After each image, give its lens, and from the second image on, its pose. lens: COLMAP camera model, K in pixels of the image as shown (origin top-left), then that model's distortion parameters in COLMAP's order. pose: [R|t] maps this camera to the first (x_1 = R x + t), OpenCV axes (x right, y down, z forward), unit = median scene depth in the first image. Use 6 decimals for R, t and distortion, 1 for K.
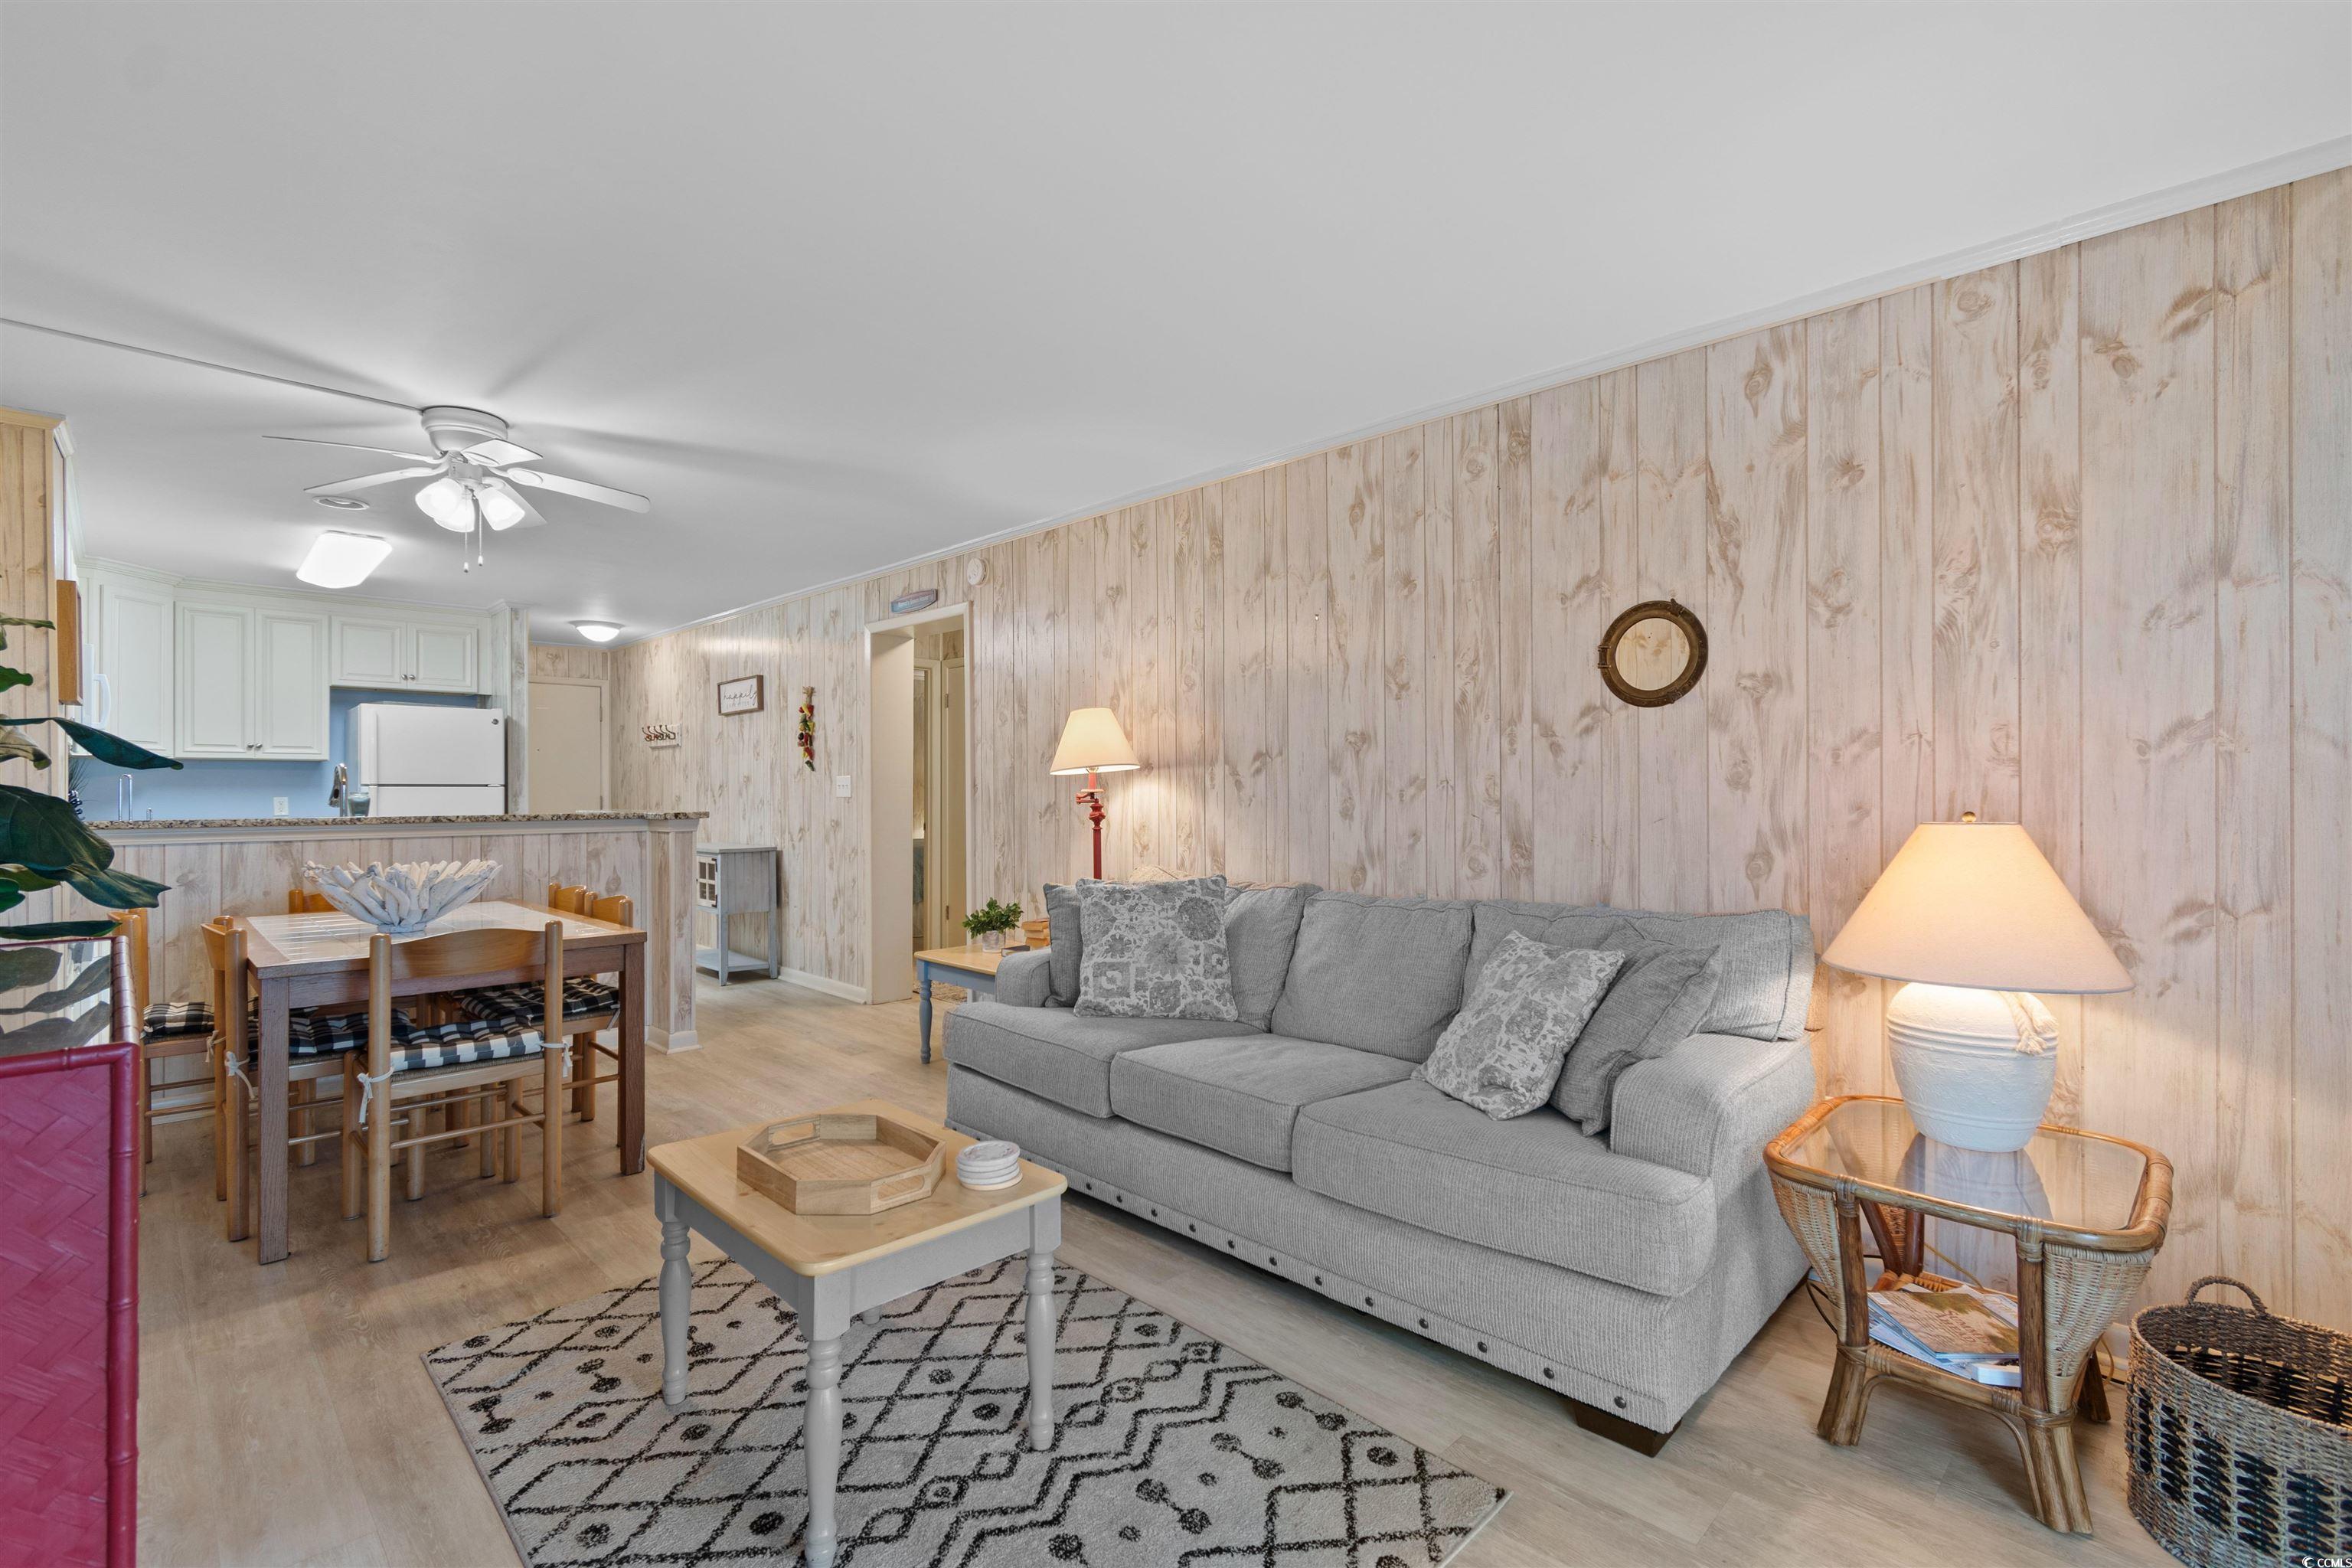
lens RADIAL K [[1038.5, 0, 1176.0], [0, 1038.5, 784.0], [0, 0, 1]] dist [0.002051, -0.000063]
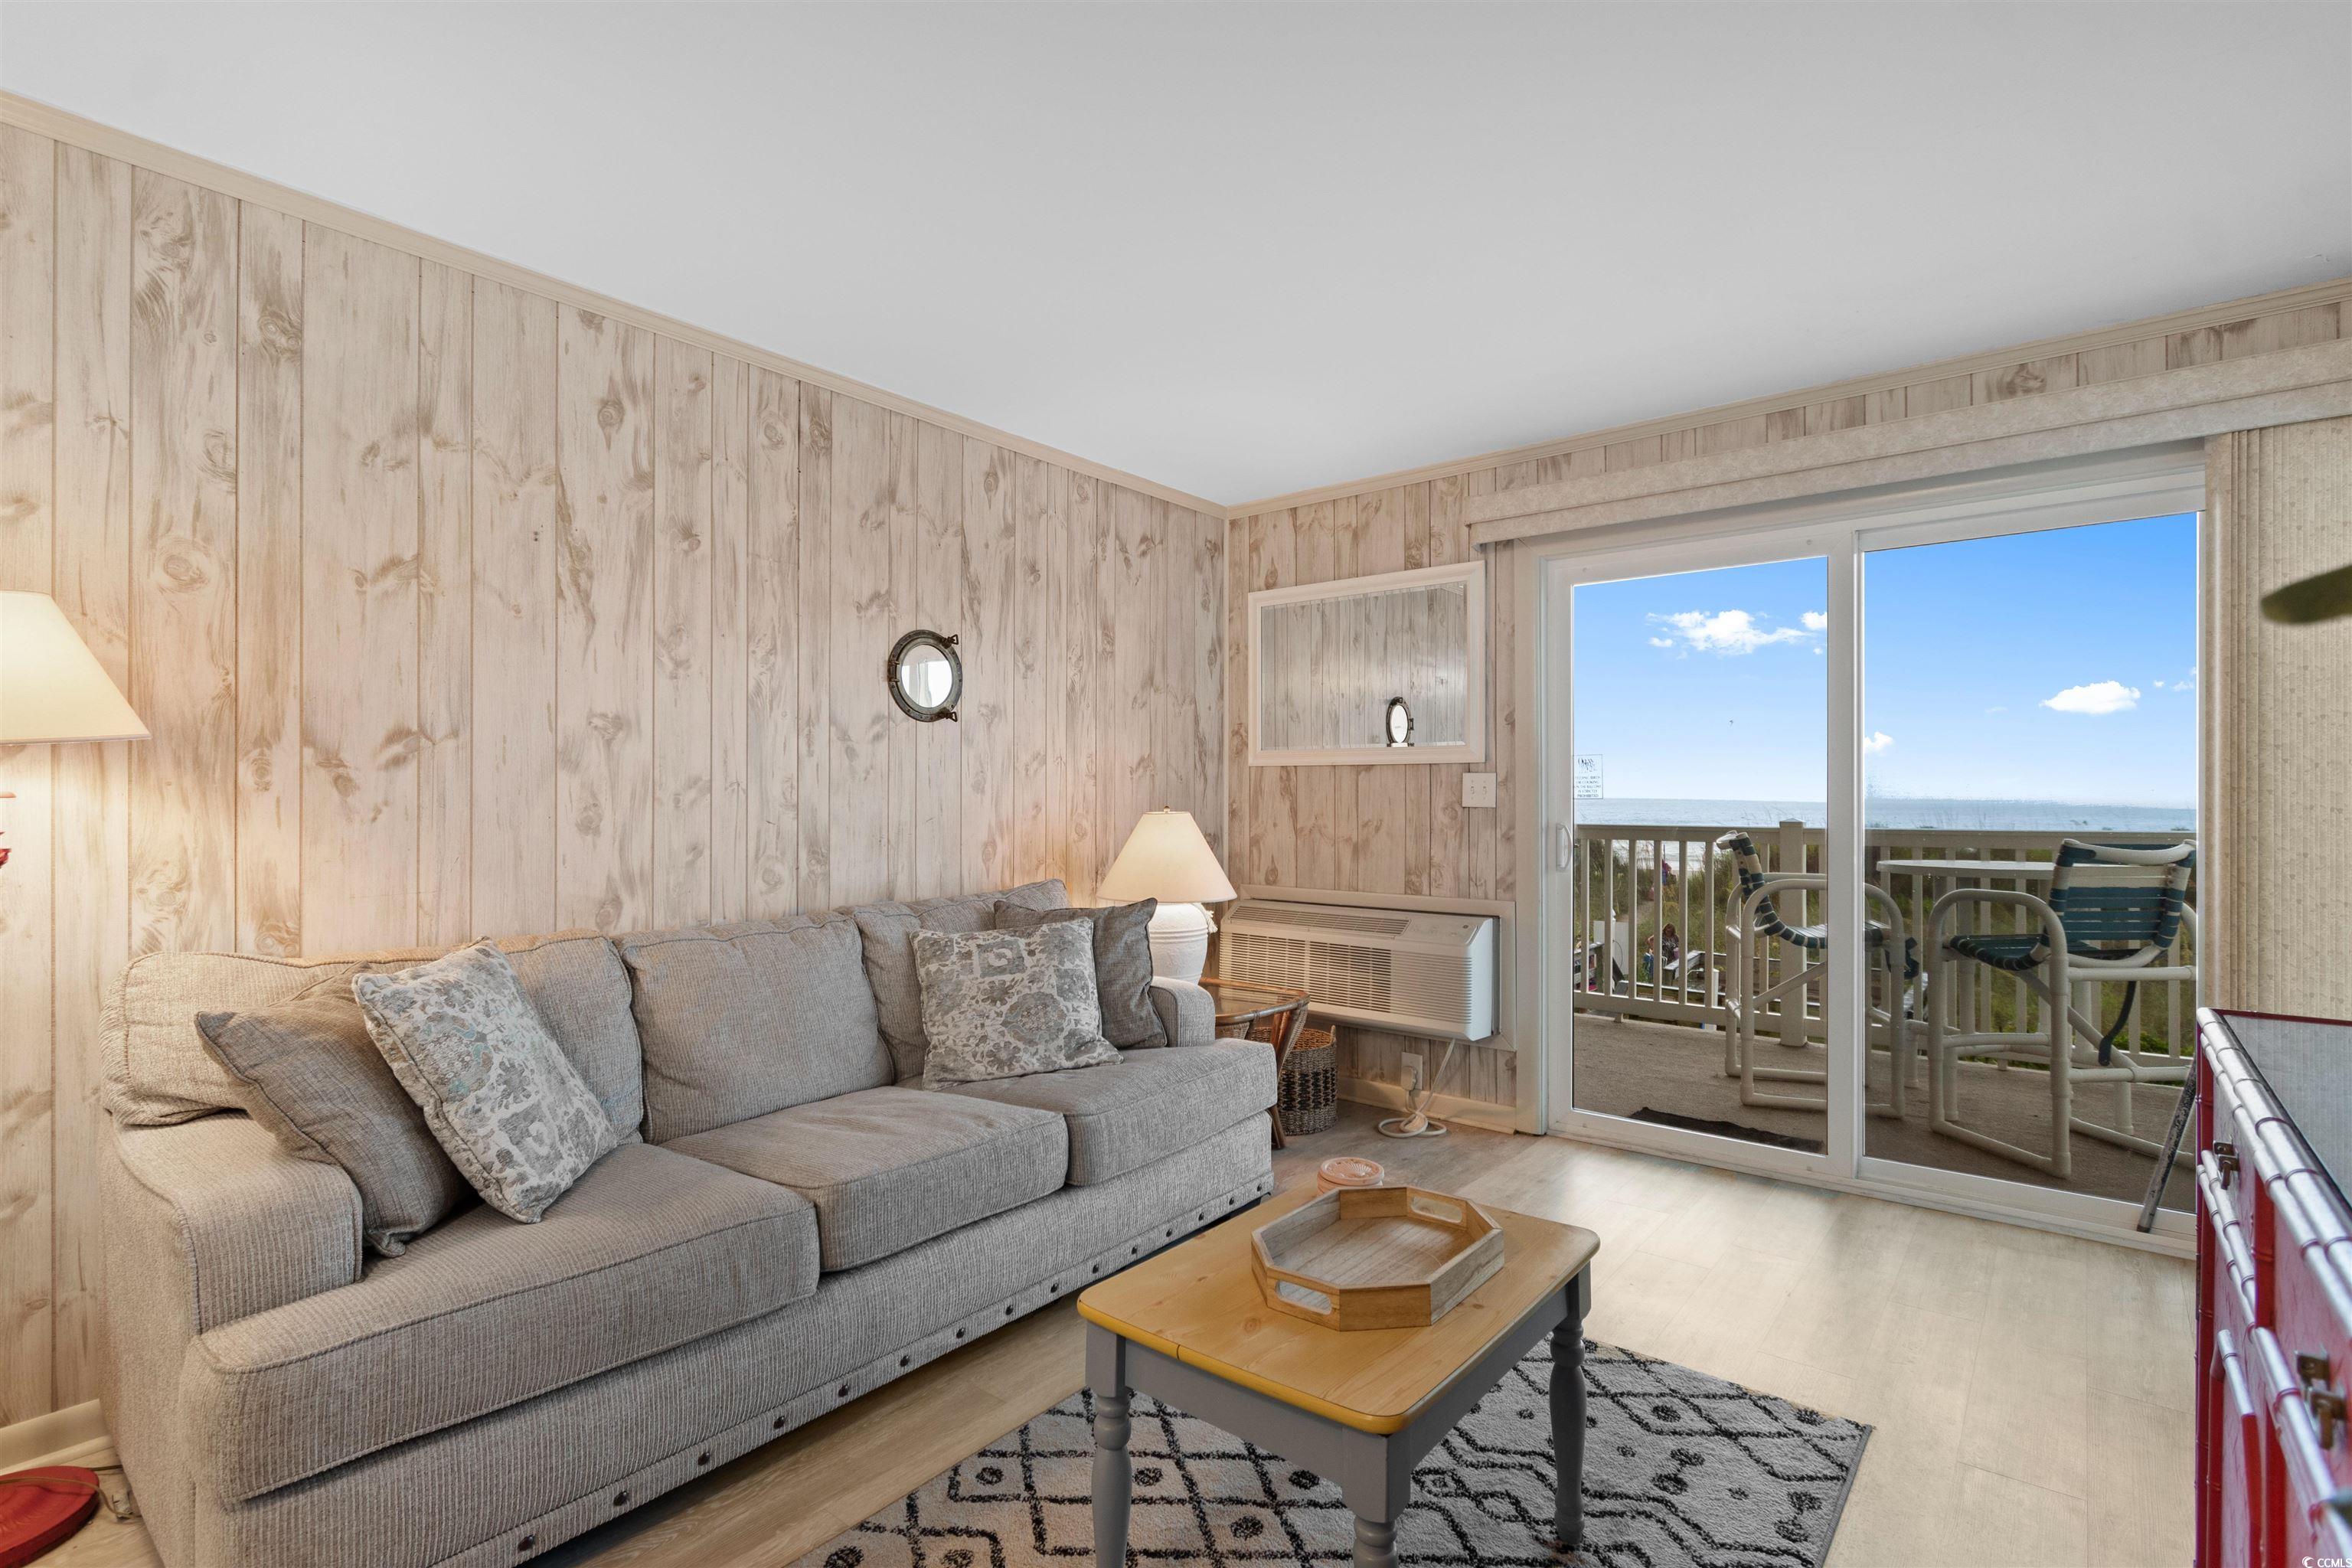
lens RADIAL K [[1101.6, 0, 1178.9], [0, 1101.6, 789.5], [0, 0, 1]] dist [-0.000551, -0.000588]
pose [[-0.099707, 0.004105, 0.995008, -0.756314], [-0.006273, 0.999969, -0.004755, 0.004910], [-0.994997, -0.006716, -0.099679, 0.808992]]
